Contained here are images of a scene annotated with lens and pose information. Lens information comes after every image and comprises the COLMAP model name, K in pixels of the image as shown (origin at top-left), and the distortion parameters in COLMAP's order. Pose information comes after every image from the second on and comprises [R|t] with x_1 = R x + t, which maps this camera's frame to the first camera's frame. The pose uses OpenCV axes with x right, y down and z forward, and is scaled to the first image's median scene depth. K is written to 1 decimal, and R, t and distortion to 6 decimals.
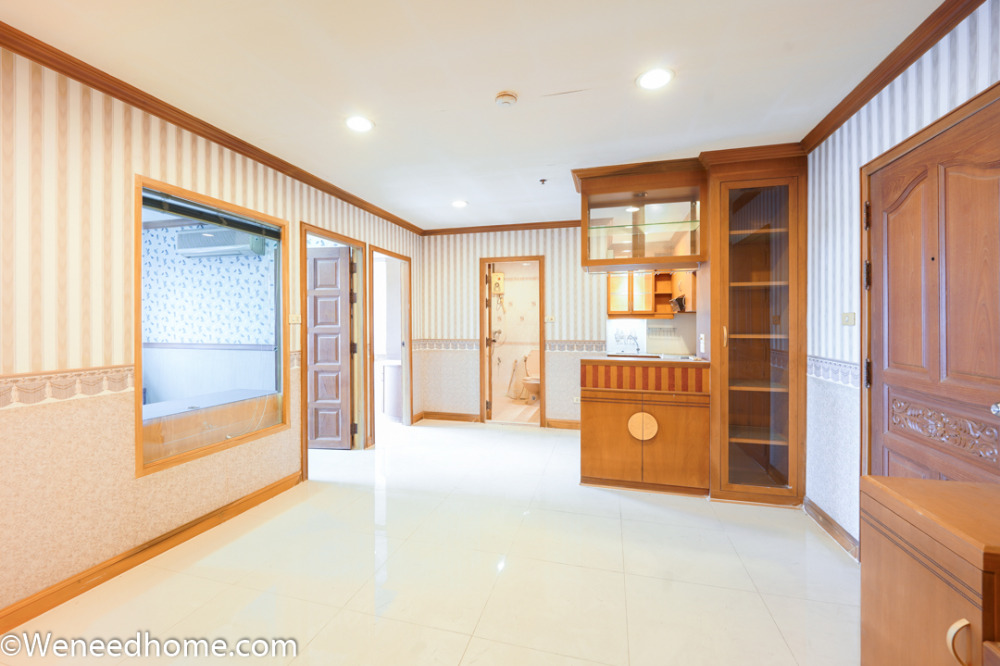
lens RADIAL K [[413.6, 0, 497.0], [0, 413.6, 324.3], [0, 0, 1]] dist [-0.006424, -0.002477]
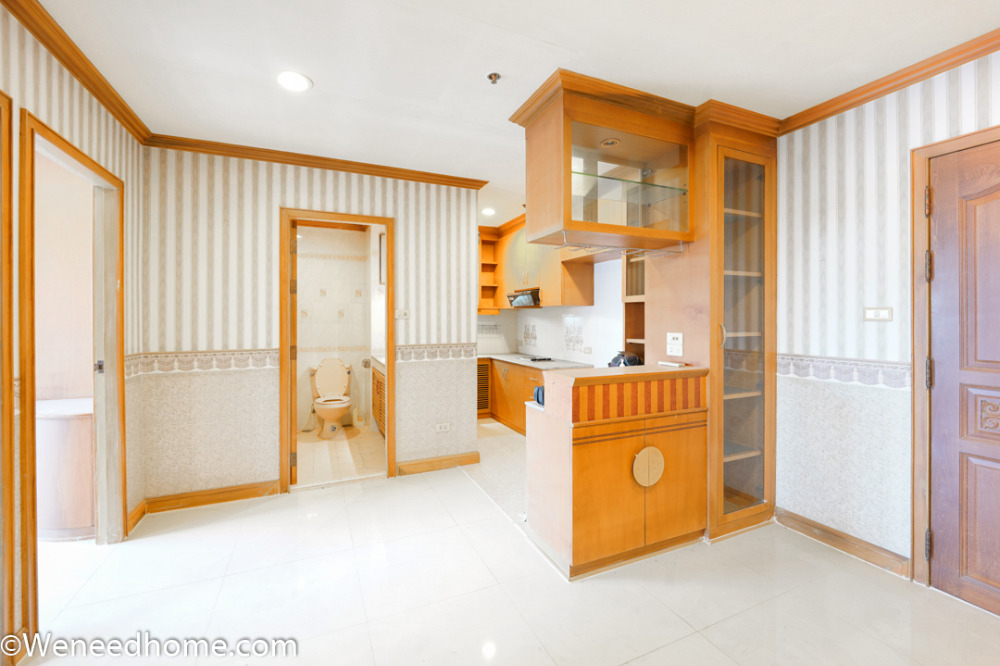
lens RADIAL K [[413.6, 0, 497.7], [0, 413.6, 317.9], [0, 0, 1]] dist [-0.006424, -0.002477]
pose [[0.774622, 0.000350, 0.632425, -0.274342], [0.004340, 0.999973, -0.005869, -0.002238], [-0.632410, 0.007291, 0.774599, 0.587705]]
